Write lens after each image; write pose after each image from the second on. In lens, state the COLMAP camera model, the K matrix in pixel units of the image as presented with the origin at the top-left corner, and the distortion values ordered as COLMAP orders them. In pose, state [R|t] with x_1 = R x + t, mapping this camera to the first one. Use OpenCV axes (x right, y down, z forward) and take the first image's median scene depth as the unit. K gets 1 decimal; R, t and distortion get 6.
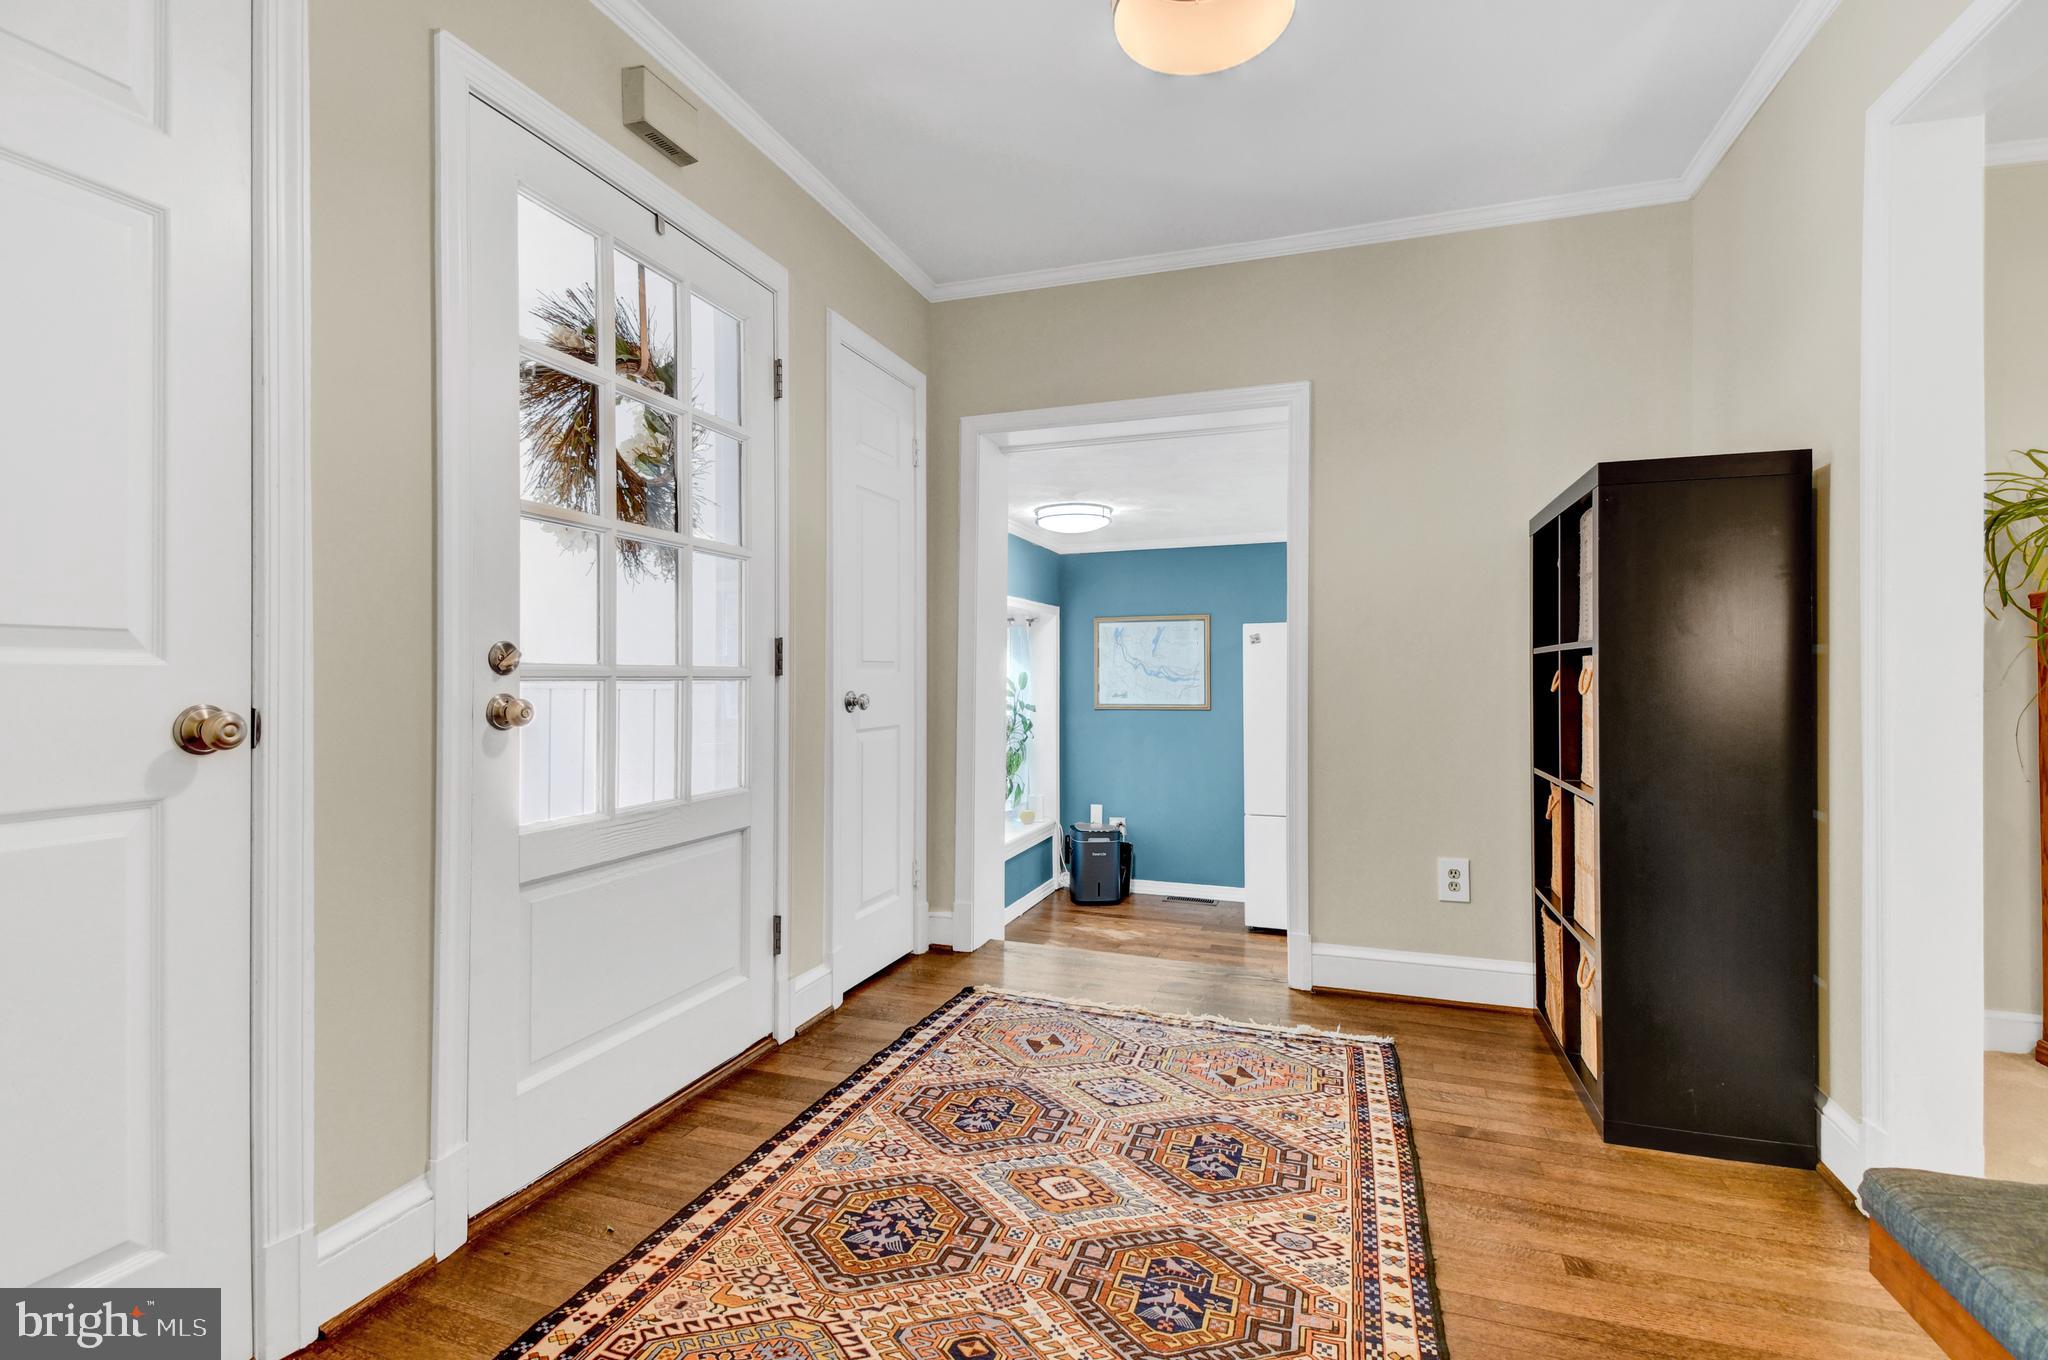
lens RADIAL K [[917.8, 0, 1019.1], [0, 917.8, 674.1], [0, 0, 1]] dist [0.004381, -0.010523]
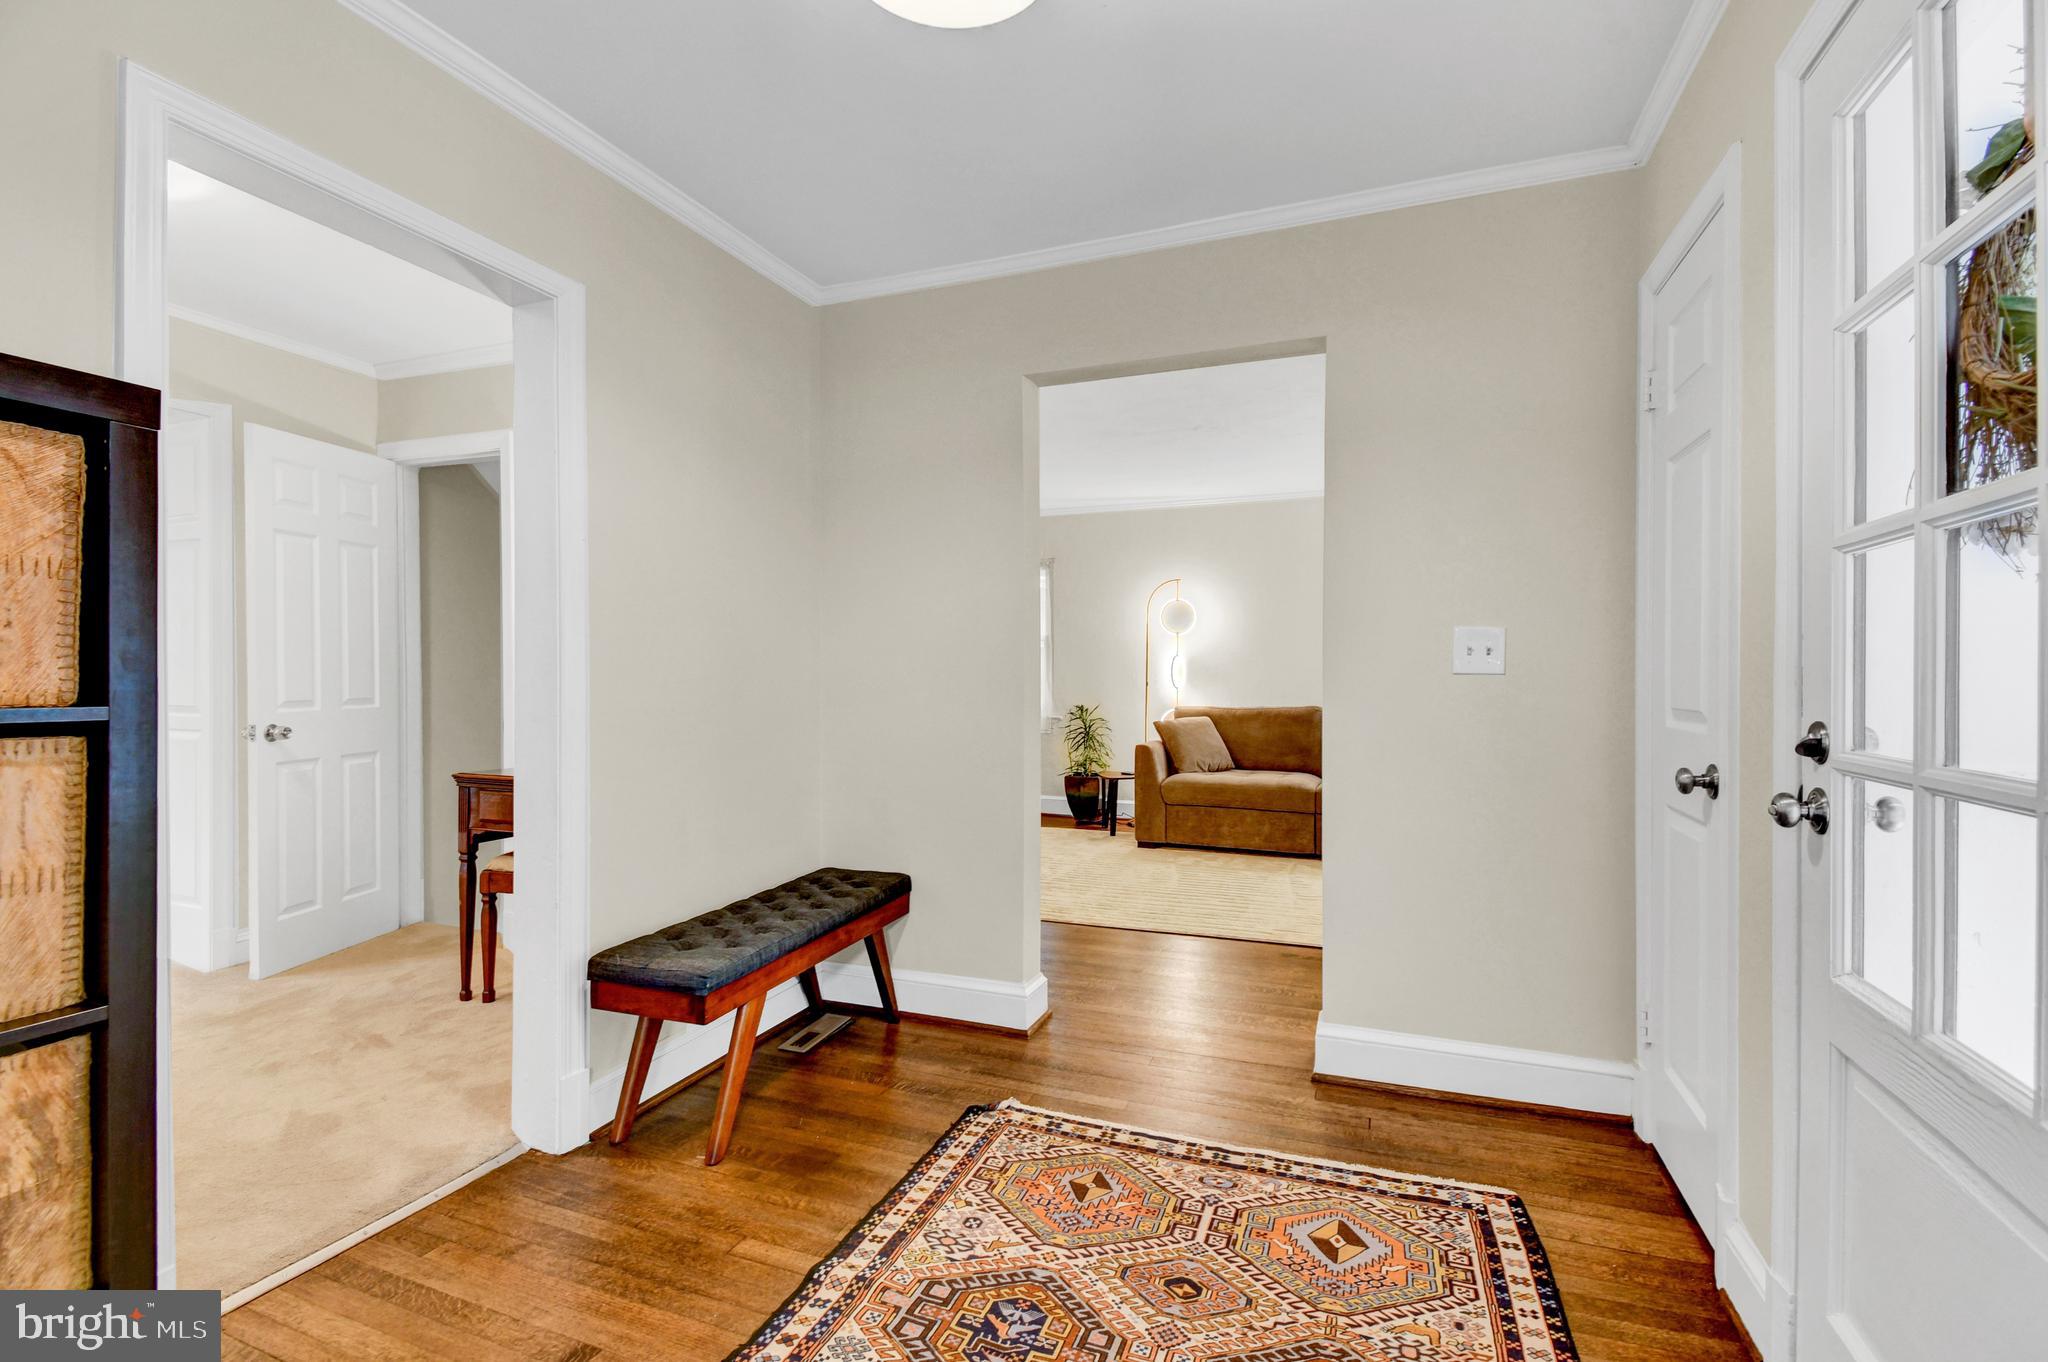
lens RADIAL K [[917.8, 0, 1028.4], [0, 917.8, 678.5], [0, 0, 1]] dist [0.004381, -0.010523]
pose [[-0.999763, -0.007167, 0.020549, 0.130061], [-0.007087, 0.999967, 0.003976, -0.087973], [-0.020577, 0.003830, -0.999781, 2.093074]]
